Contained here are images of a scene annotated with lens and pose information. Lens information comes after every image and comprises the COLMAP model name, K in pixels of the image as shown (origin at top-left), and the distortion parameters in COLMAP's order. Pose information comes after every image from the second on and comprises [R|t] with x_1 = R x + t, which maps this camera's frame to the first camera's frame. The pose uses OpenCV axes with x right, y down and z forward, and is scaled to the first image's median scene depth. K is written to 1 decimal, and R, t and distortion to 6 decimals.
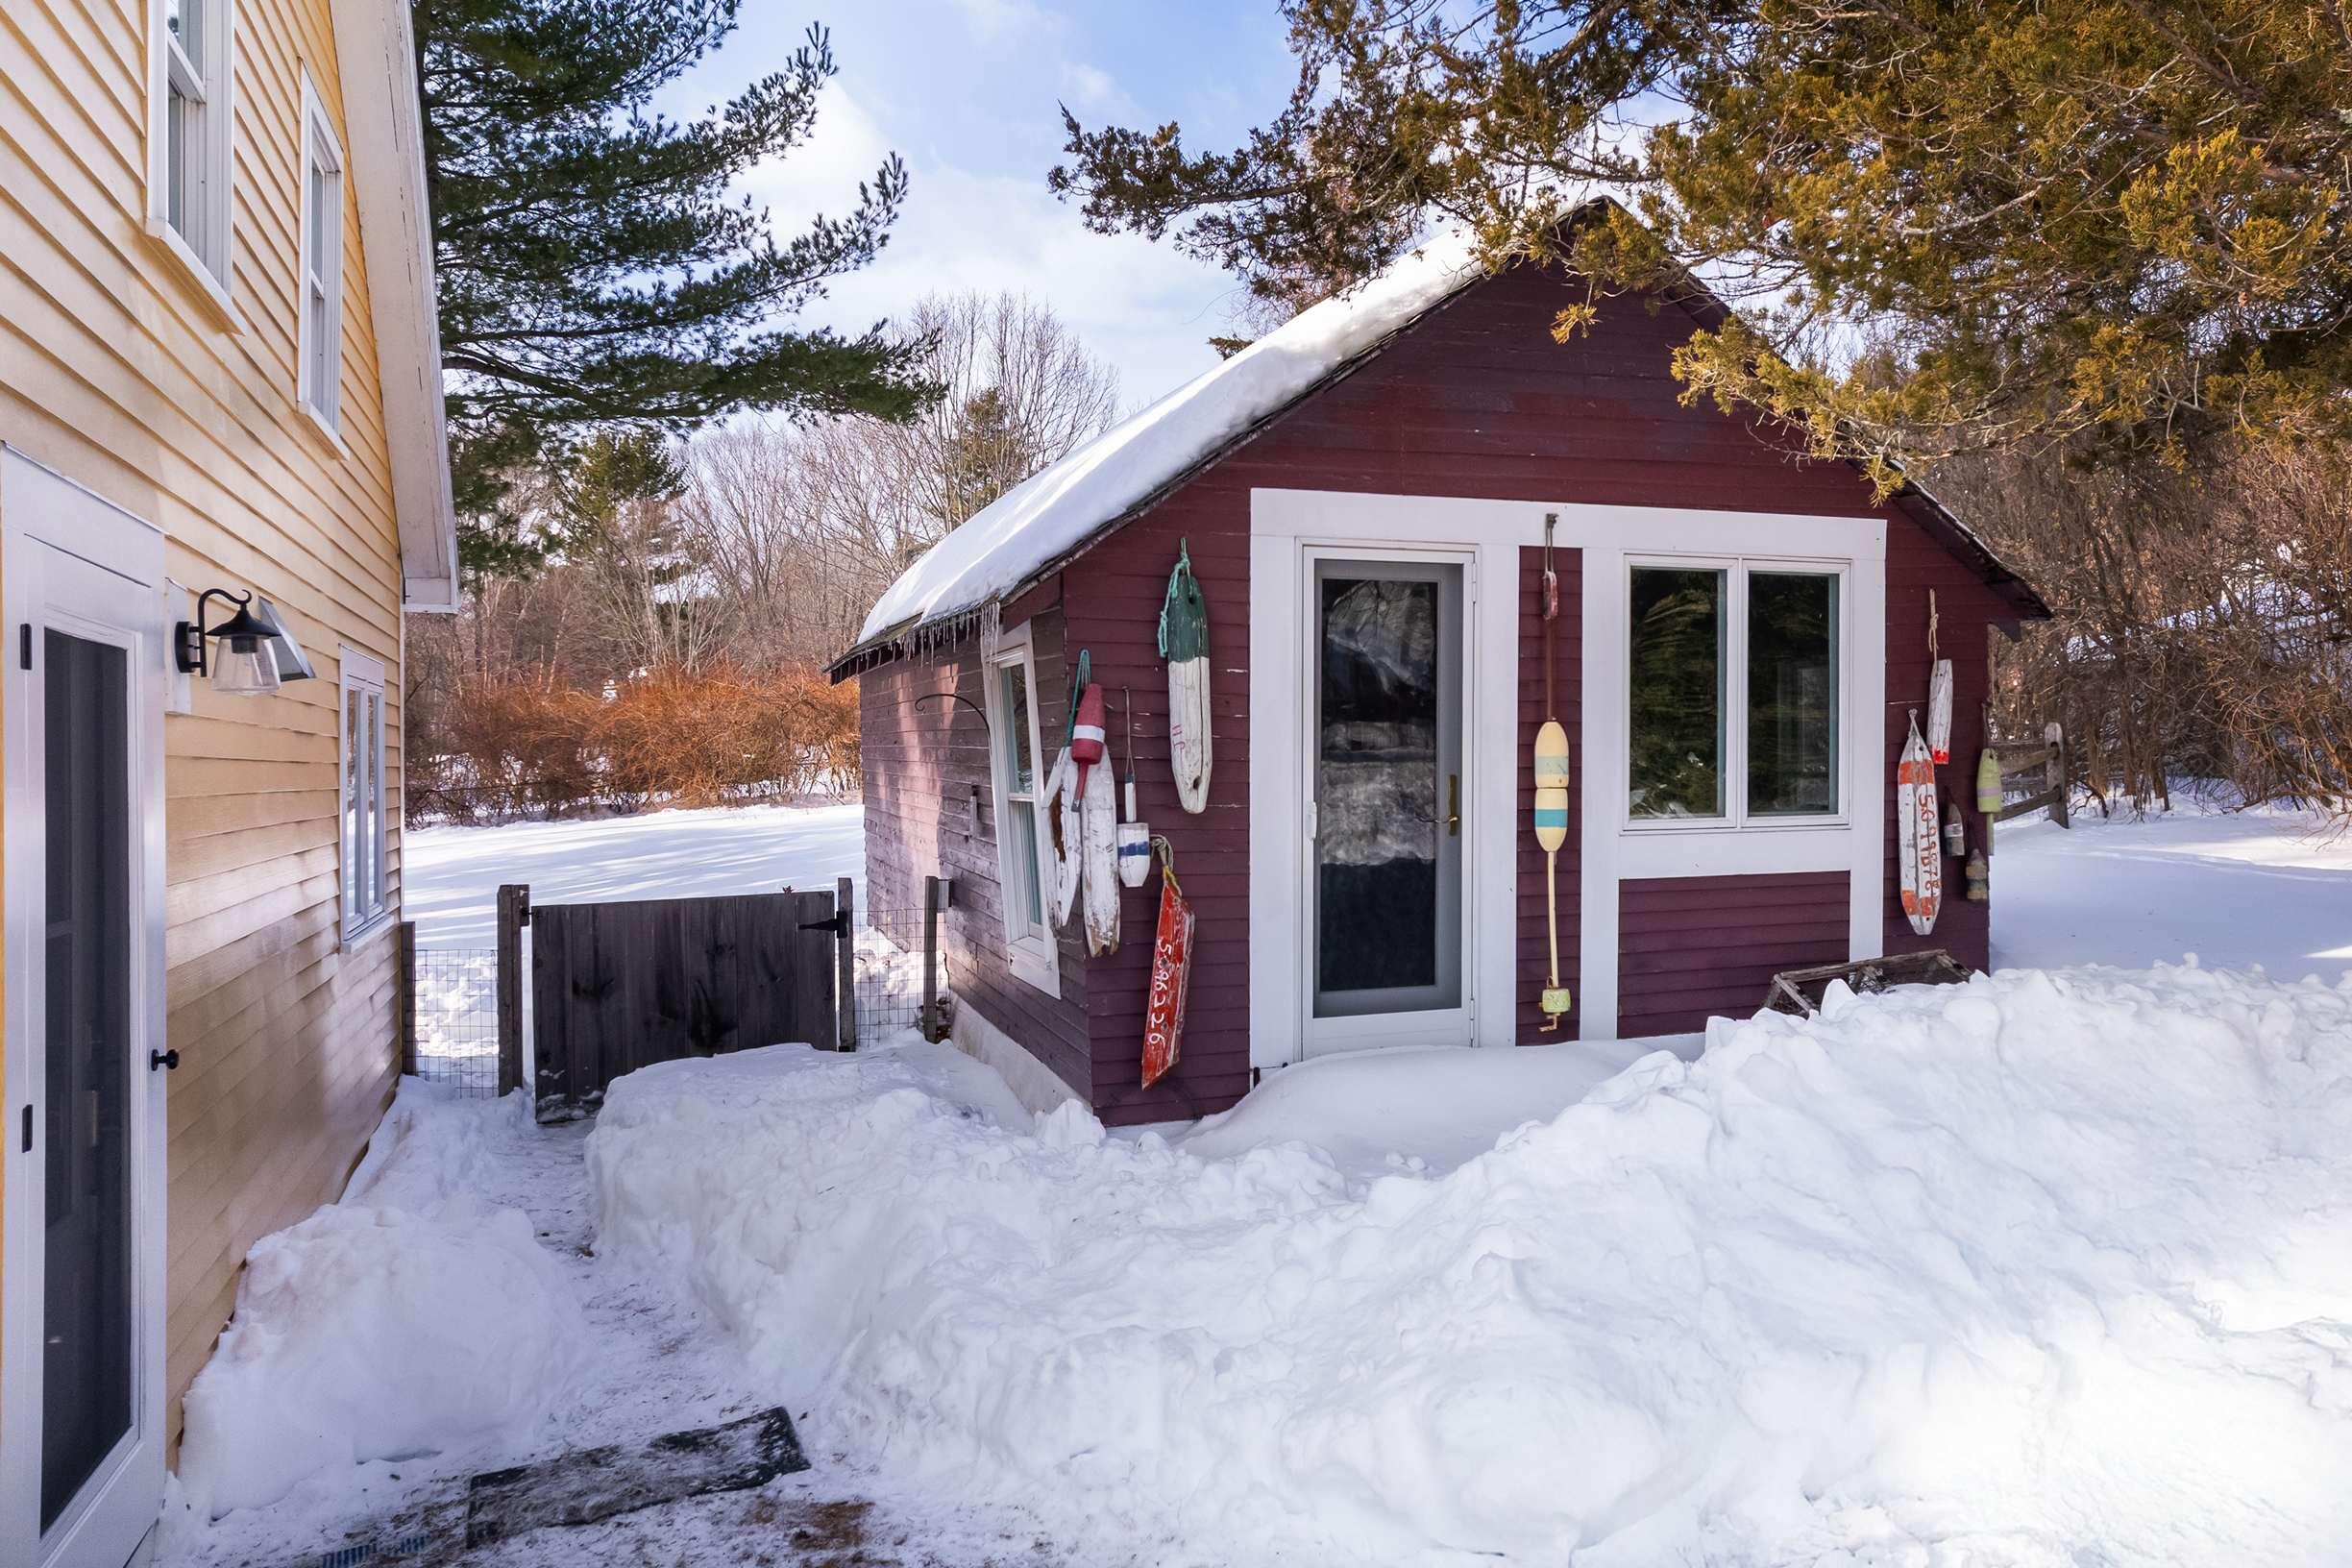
lens RADIAL K [[1734.0, 0, 1301.8], [0, 1734.0, 782.0], [0, 0, 1]] dist [0.000994, -0.083355]
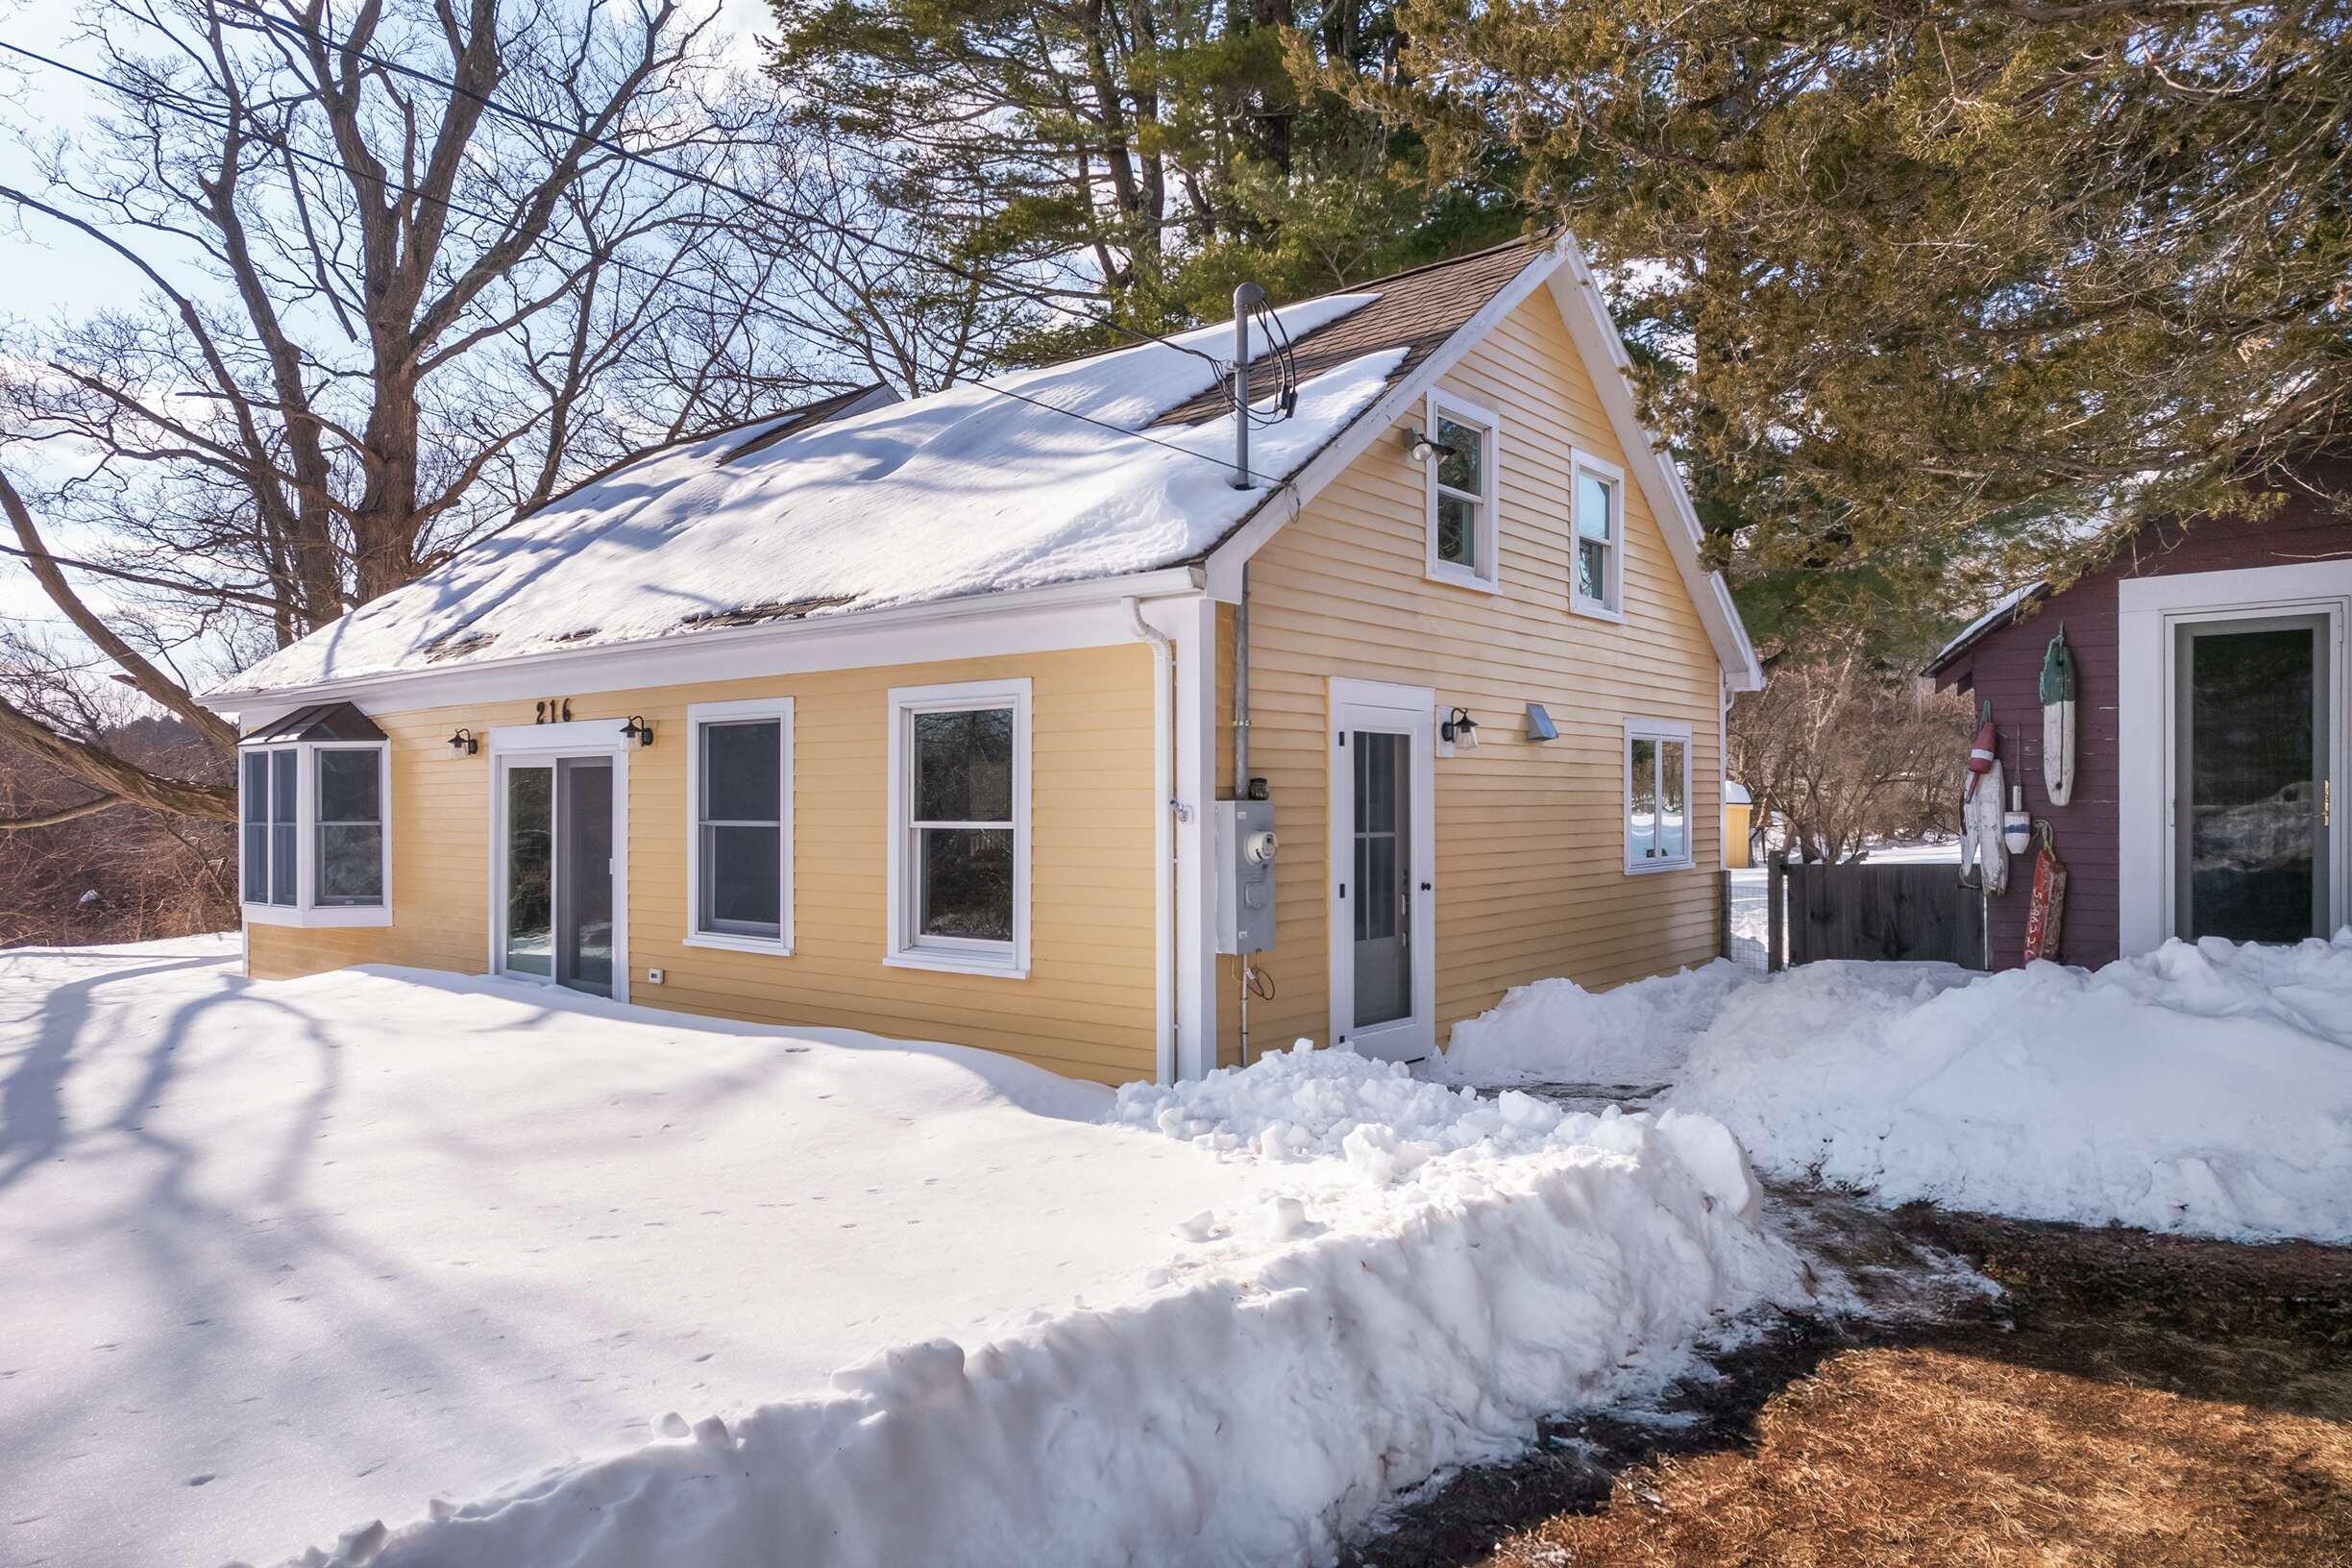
lens RADIAL K [[1497.0, 0, 1176.0], [0, 1497.0, 784.0], [0, 0, 1]] dist [-0.017840, -0.002472]
pose [[0.495048, -0.004941, -0.868852, 0.604411], [-0.003217, 0.999967, -0.007519, 0.010344], [0.868860, 0.006517, 0.495015, -0.261754]]
